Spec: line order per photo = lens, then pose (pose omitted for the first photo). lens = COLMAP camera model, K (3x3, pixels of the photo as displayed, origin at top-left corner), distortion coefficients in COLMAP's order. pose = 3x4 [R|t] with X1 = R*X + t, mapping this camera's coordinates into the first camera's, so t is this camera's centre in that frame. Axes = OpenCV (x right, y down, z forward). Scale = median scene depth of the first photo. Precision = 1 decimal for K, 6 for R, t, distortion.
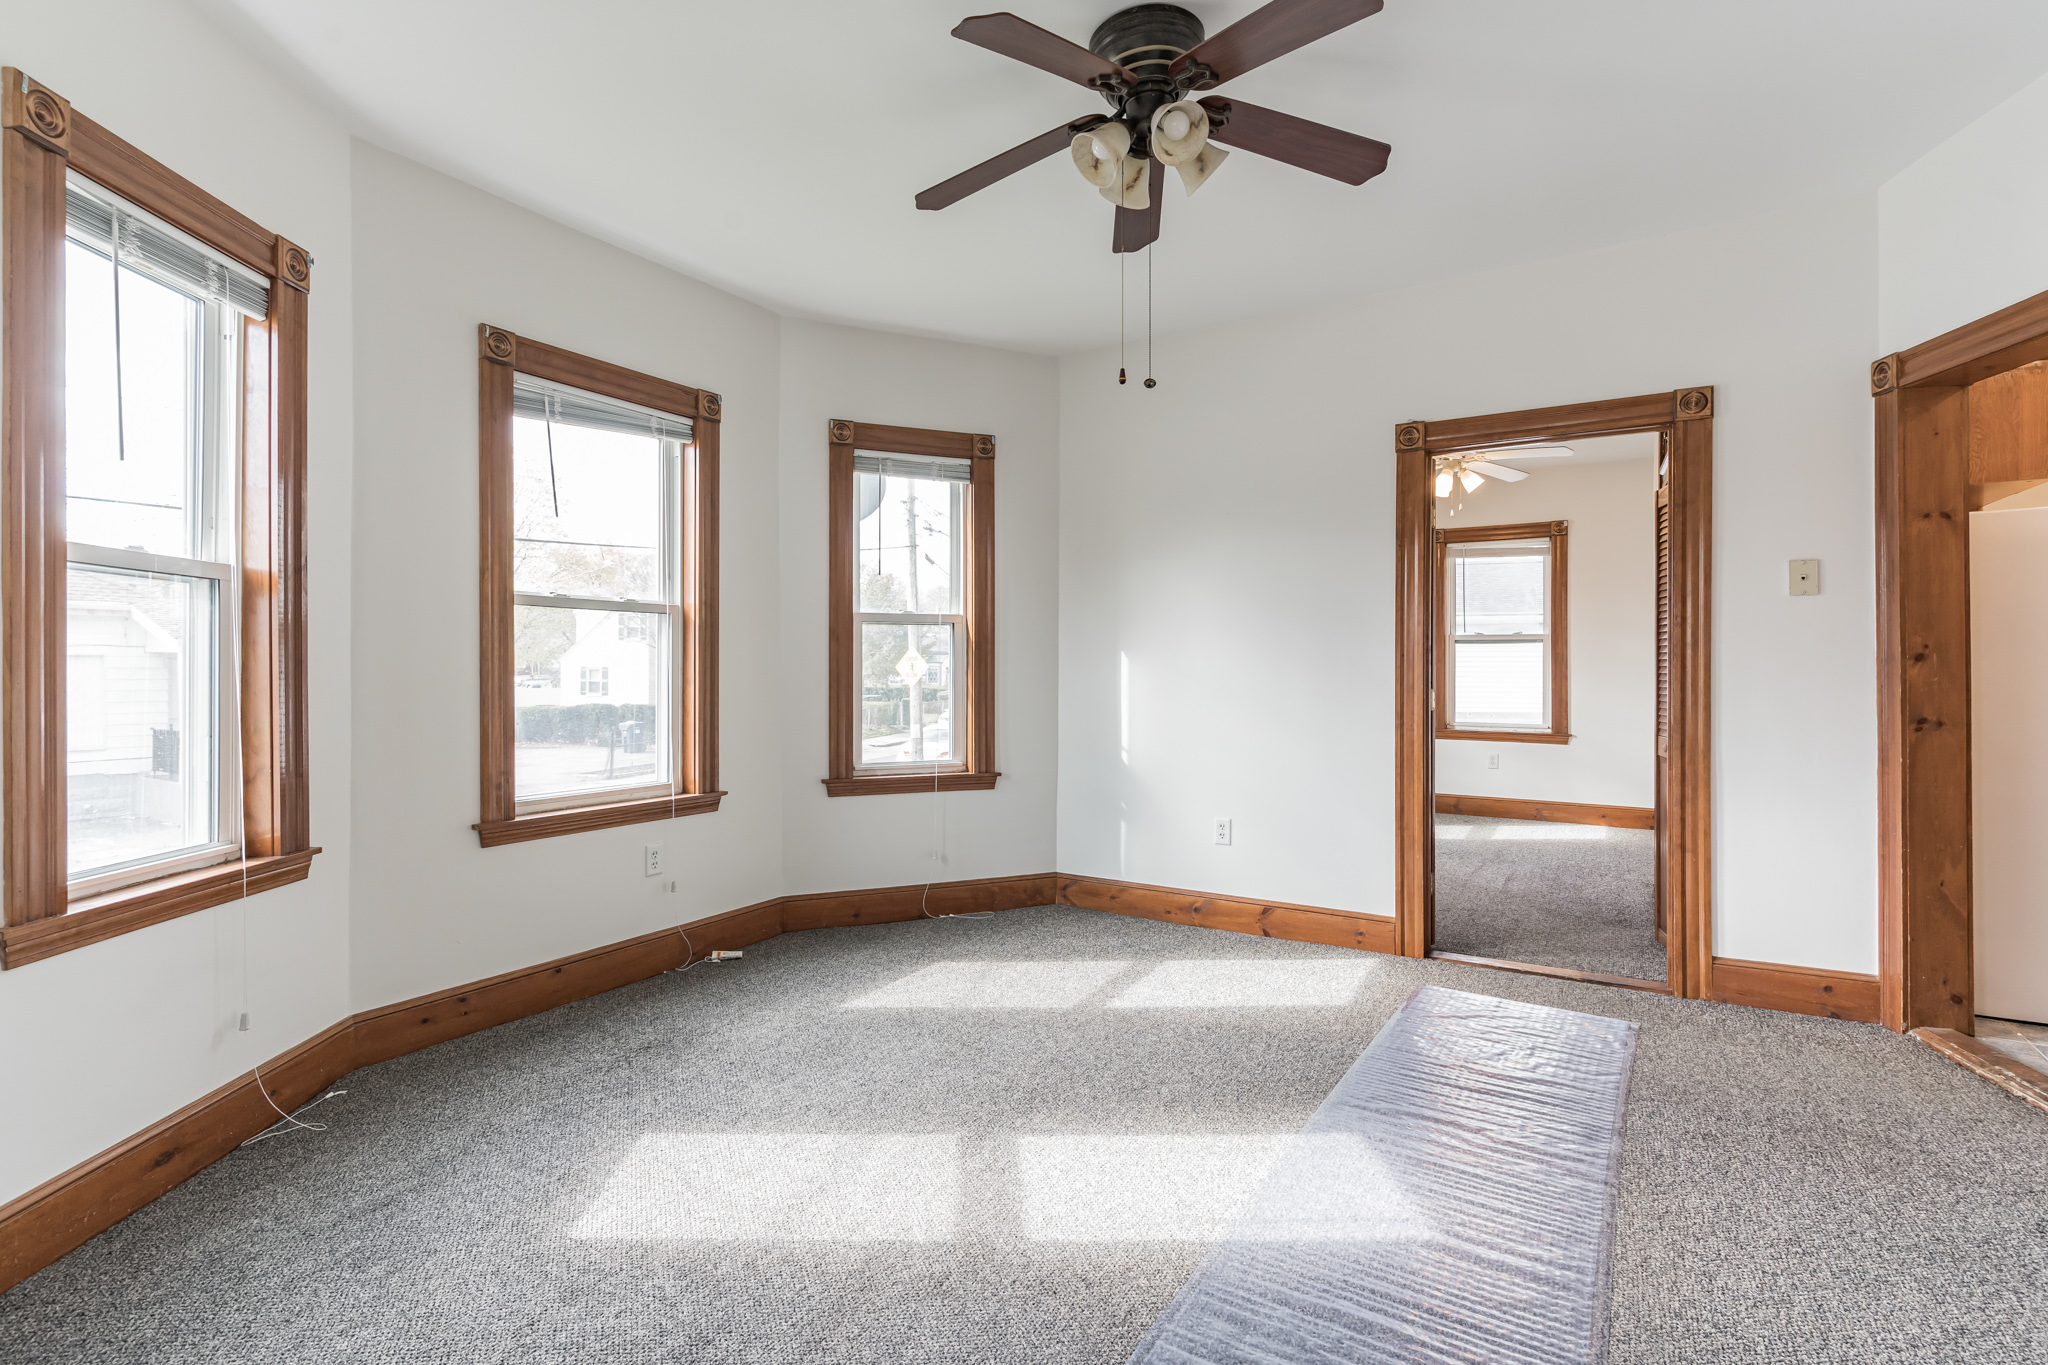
lens RADIAL K [[963.4, 0, 1022.2], [0, 963.4, 674.3], [0, 0, 1]] dist [-0.000048, 0.000339]
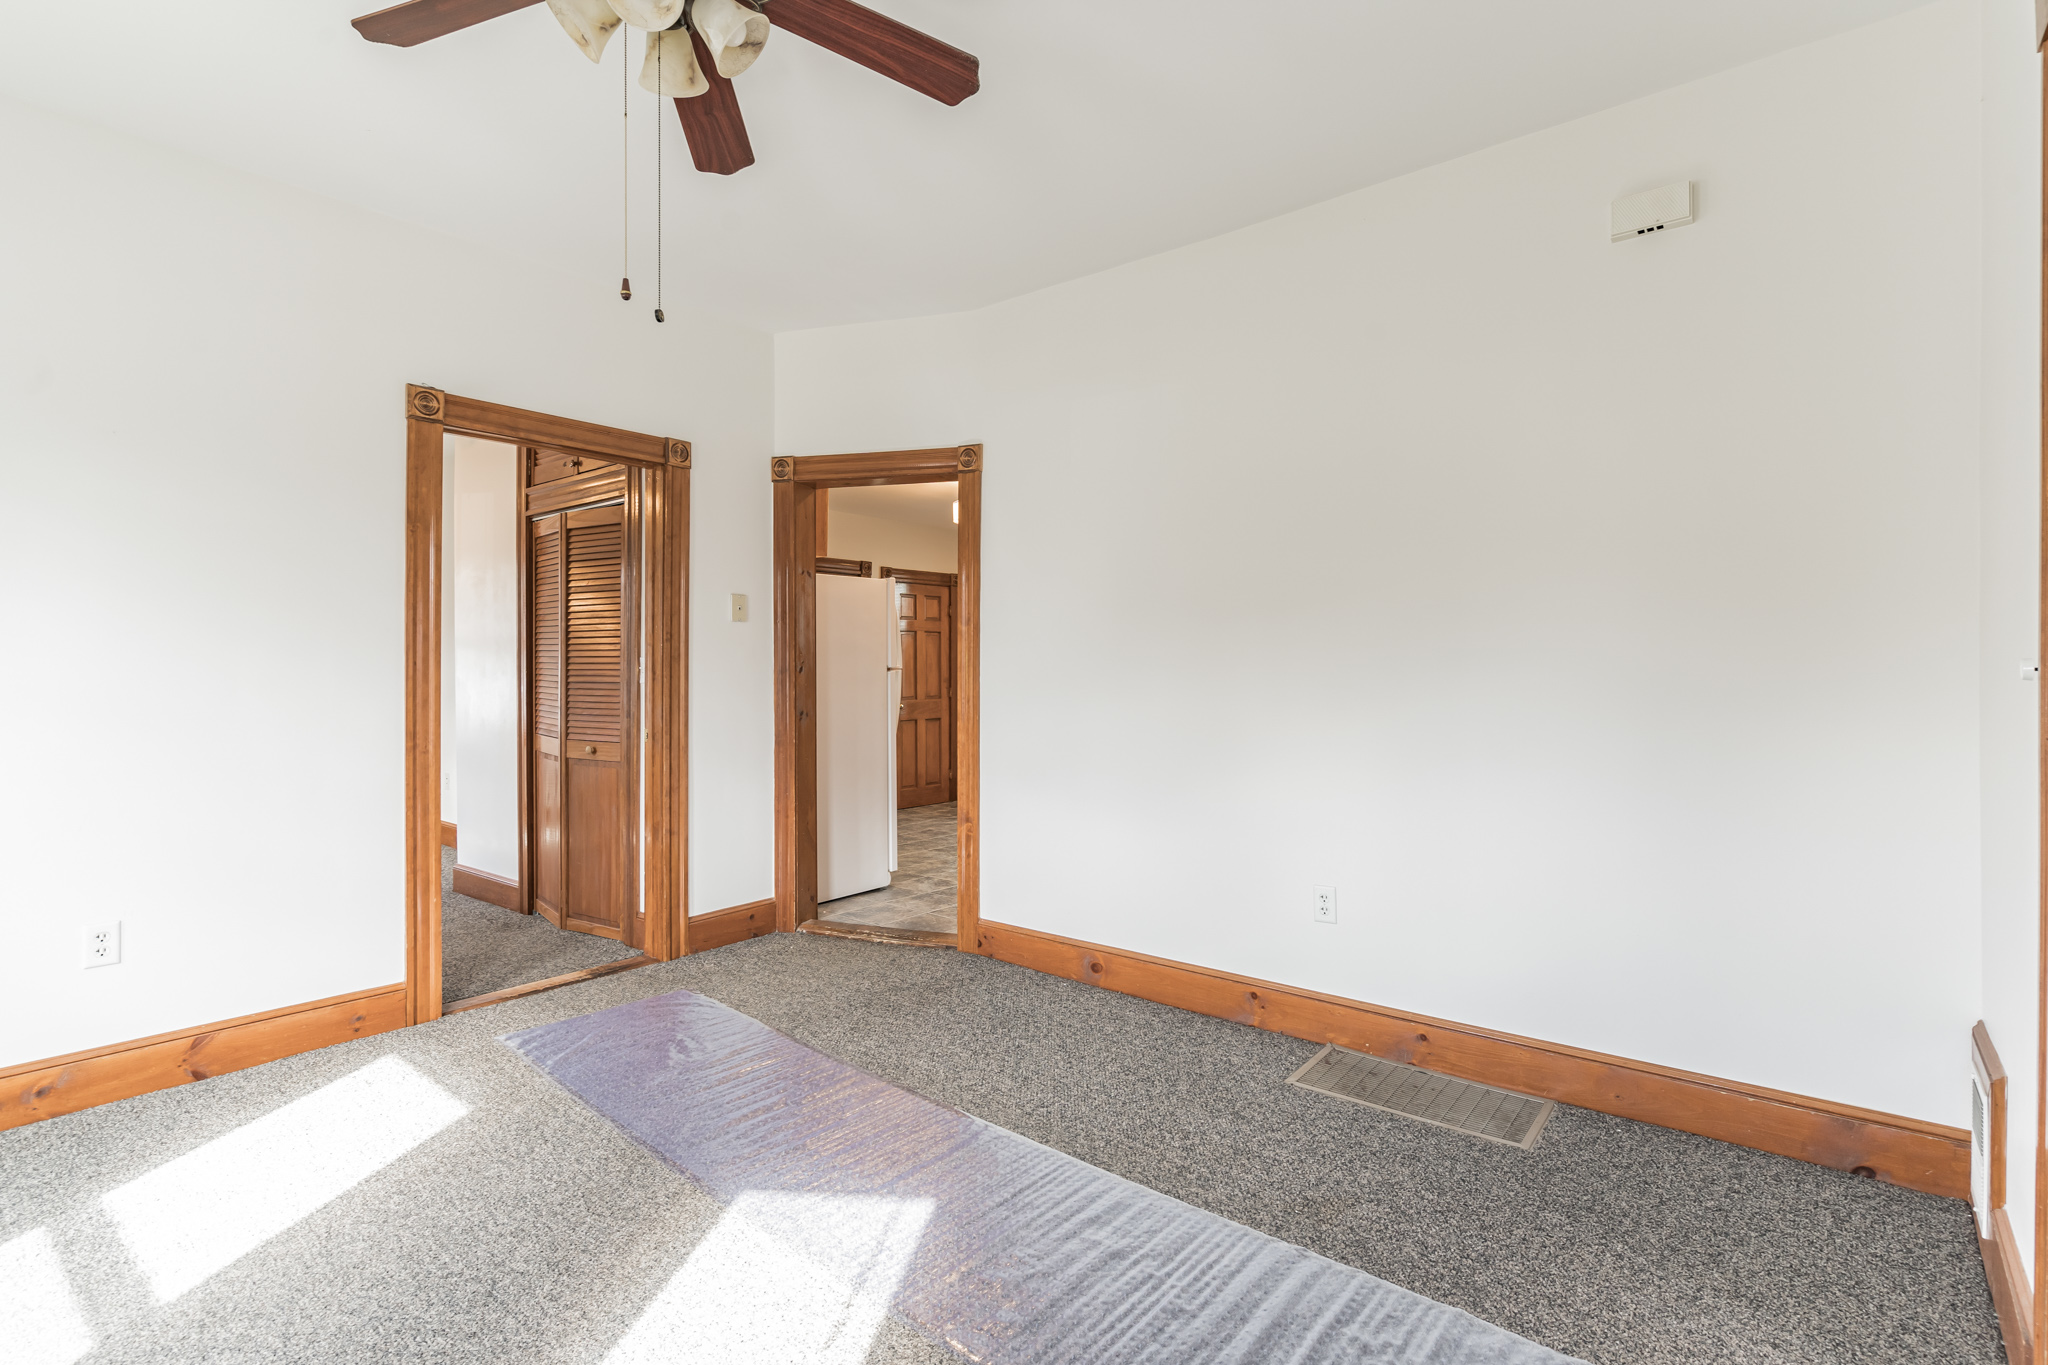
lens RADIAL K [[968.3, 0, 1024.0], [0, 968.3, 682.5], [0, 0, 1]] dist [0.000475, 0.000022]
pose [[0.127929, -0.010292, 0.991730, -0.426495], [0.005728, 0.999937, 0.009638, -0.009581], [-0.991767, 0.004448, 0.127980, 0.432412]]
